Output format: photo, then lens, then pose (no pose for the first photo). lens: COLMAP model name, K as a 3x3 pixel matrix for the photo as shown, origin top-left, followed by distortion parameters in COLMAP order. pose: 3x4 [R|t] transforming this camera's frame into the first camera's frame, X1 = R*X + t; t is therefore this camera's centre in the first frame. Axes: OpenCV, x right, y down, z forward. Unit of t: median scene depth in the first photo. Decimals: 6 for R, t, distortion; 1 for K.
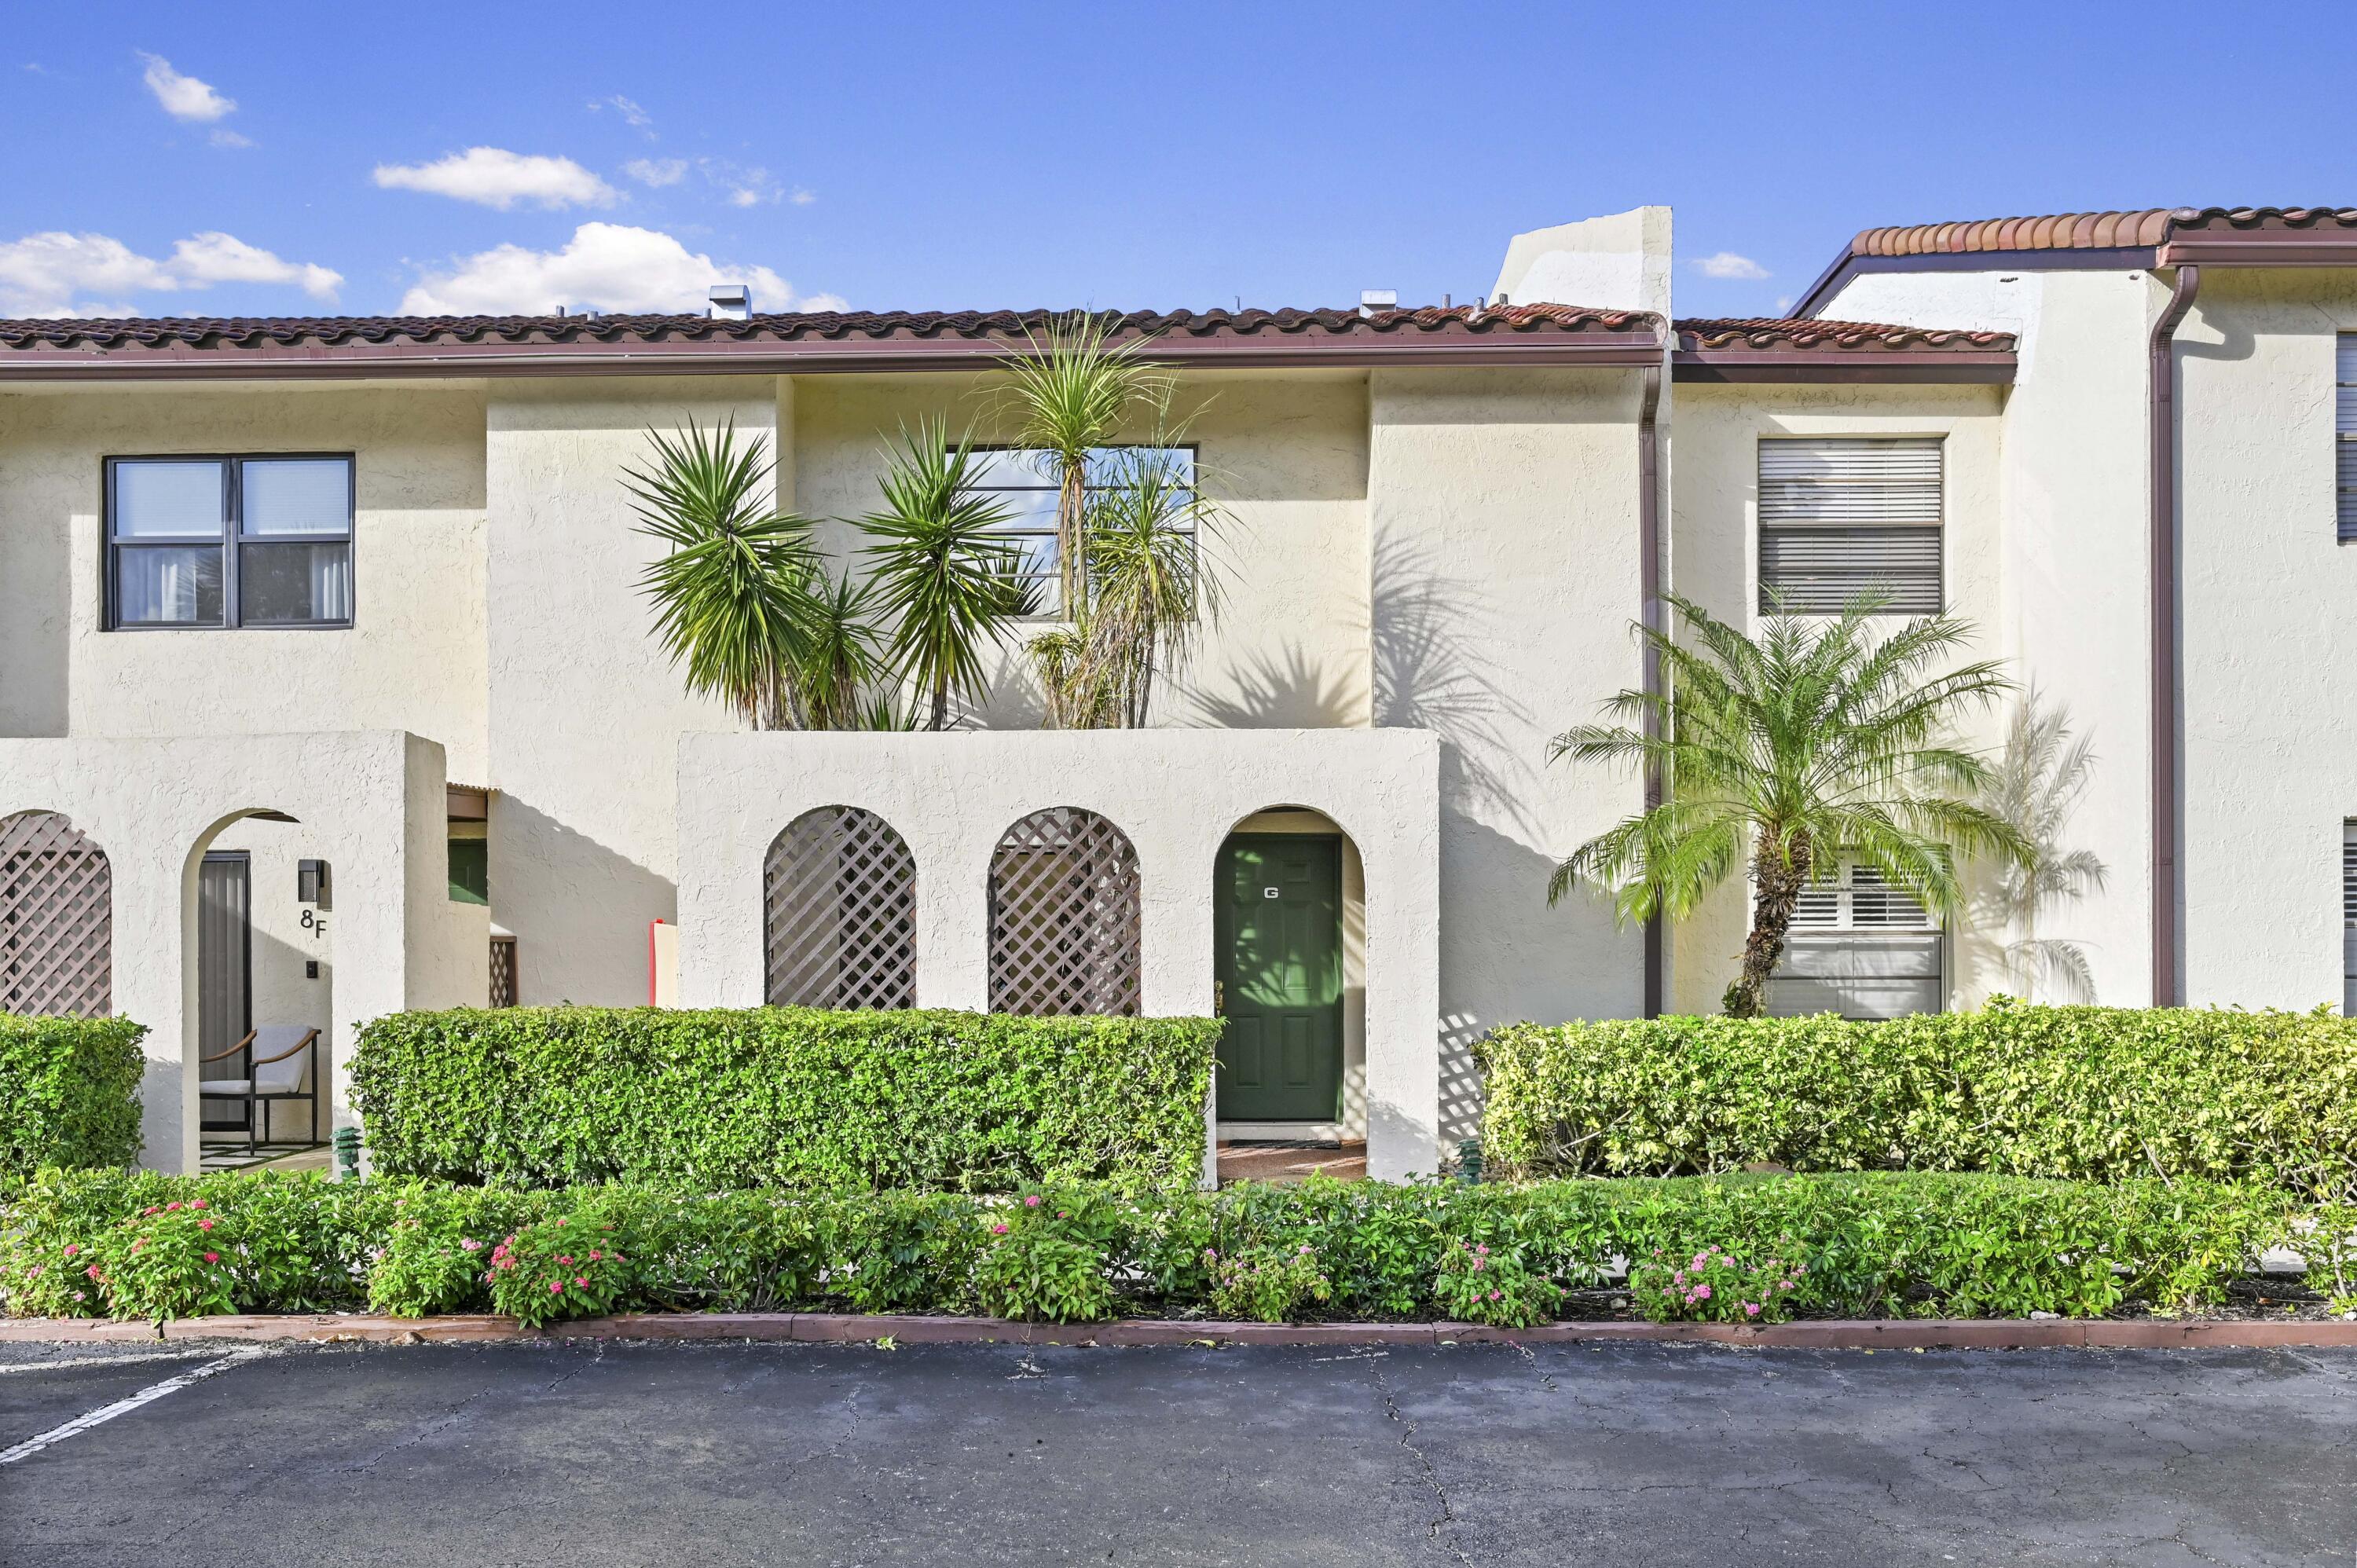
lens RADIAL K [[2038.0, 0, 1178.5], [0, 2038.0, 784.0], [0, 0, 1]] dist [0.008053, 0.022626]
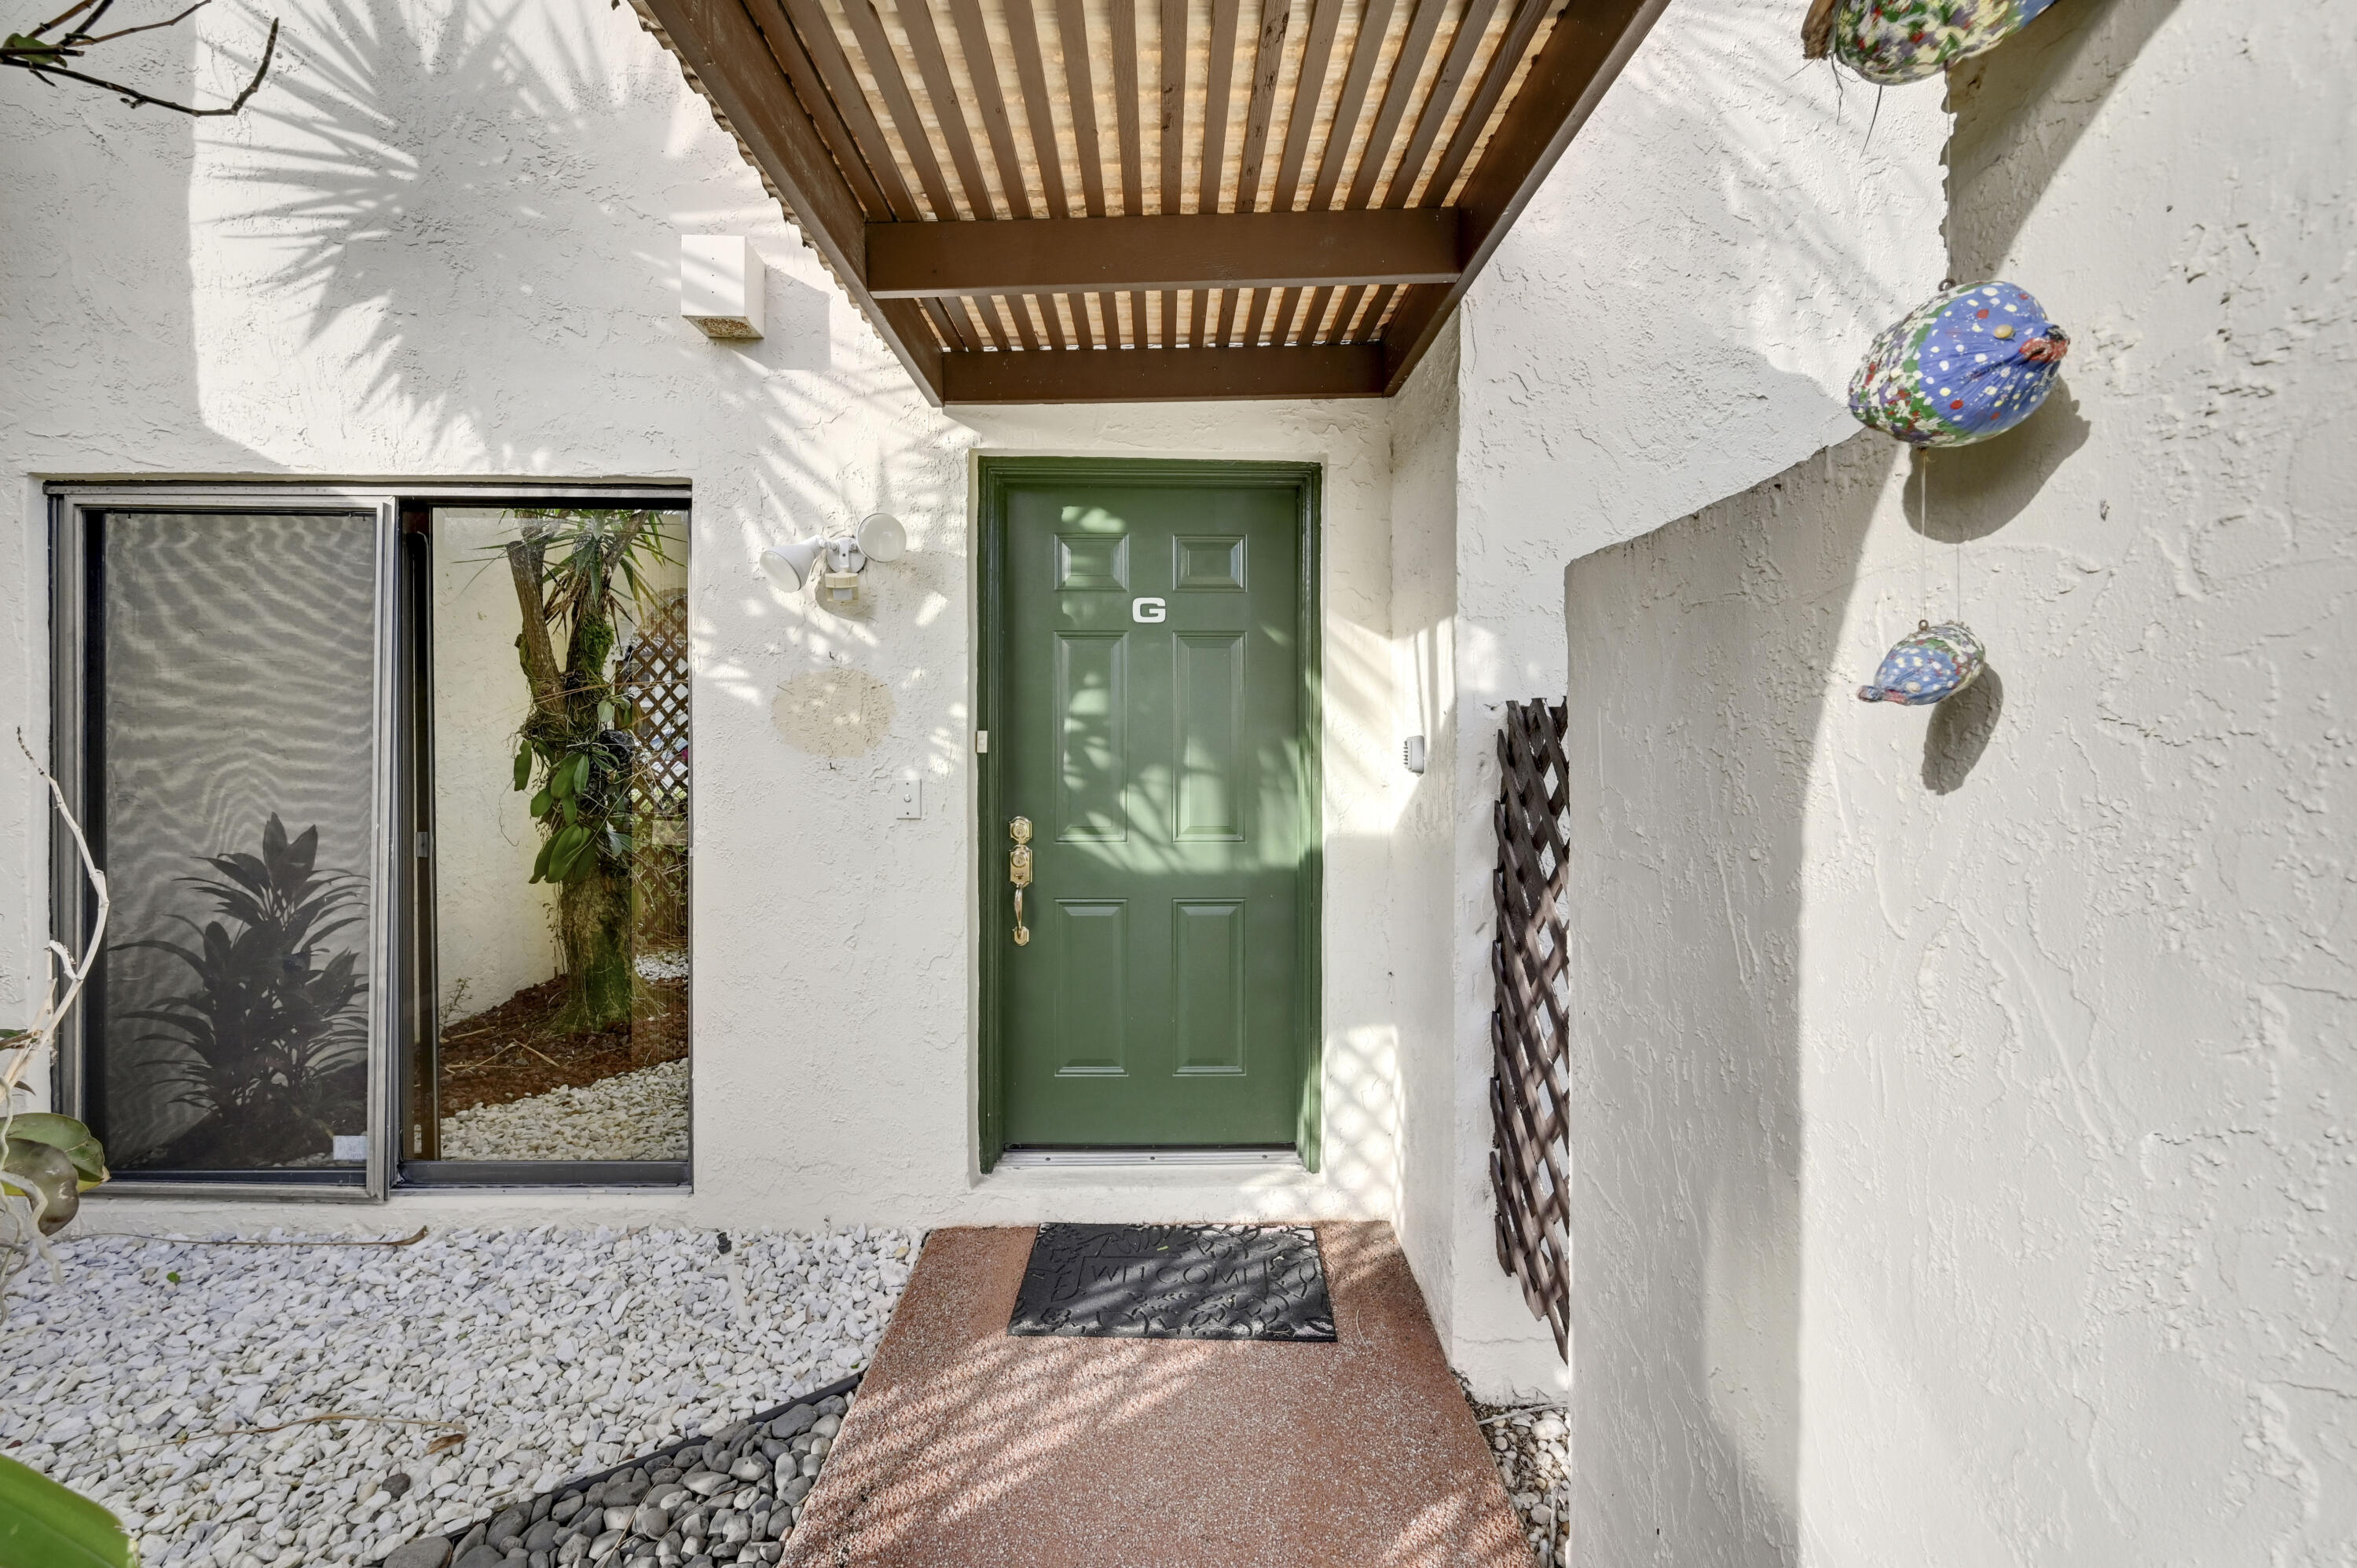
lens RADIAL K [[919.0, 0, 1179.8], [0, 919.0, 728.9], [0, 0, 1]] dist [0.000952, -0.000002]
pose [[0.998529, 0.002283, 0.054177, 0.044739], [-0.005866, 0.997798, 0.066067, 0.069459], [-0.053907, -0.066287, 0.996343, 0.844766]]
